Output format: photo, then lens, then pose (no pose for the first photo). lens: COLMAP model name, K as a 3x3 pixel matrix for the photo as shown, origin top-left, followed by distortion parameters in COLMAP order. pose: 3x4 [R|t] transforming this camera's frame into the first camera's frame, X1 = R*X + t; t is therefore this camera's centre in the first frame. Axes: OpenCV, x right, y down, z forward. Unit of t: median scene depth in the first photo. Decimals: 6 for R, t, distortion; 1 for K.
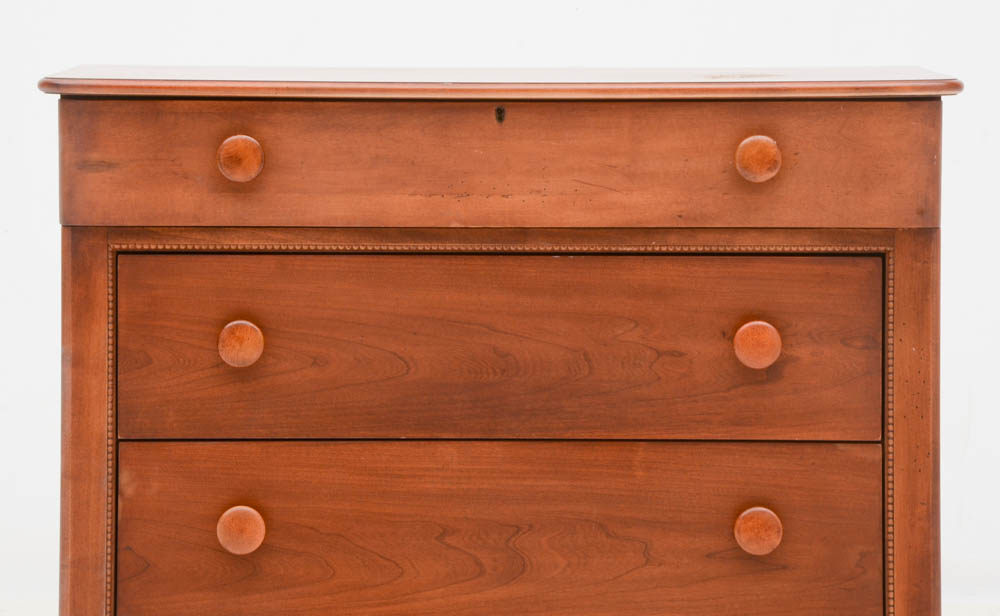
lens RADIAL K [[4889.6, 0, 471.3], [0, 4889.6, 261.1], [0, 0, 1]] dist [1.610332, 0.000000]
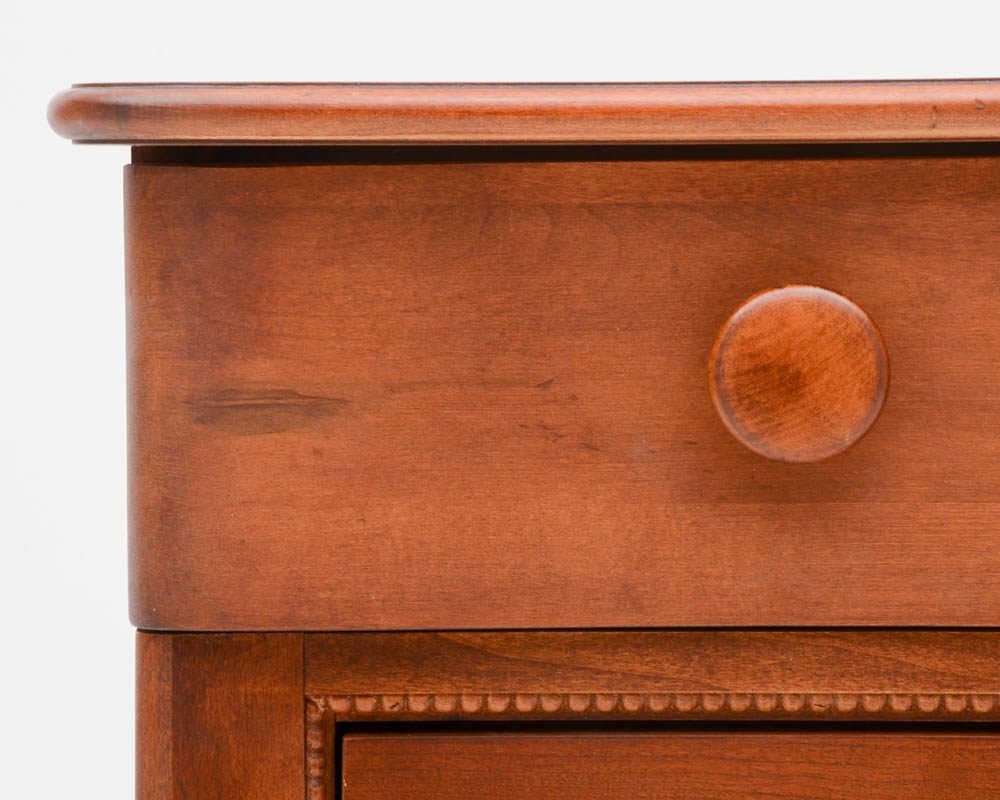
lens RADIAL K [[5076.2, 0, 499.4], [0, 5076.2, 397.5], [0, 0, 1]] dist [0.924014, 0.000000]
pose [[0.999925, -0.008891, -0.008405, -0.060794], [0.008783, 0.999879, -0.012824, -0.016228], [0.008518, 0.012749, 0.999882, 0.722956]]
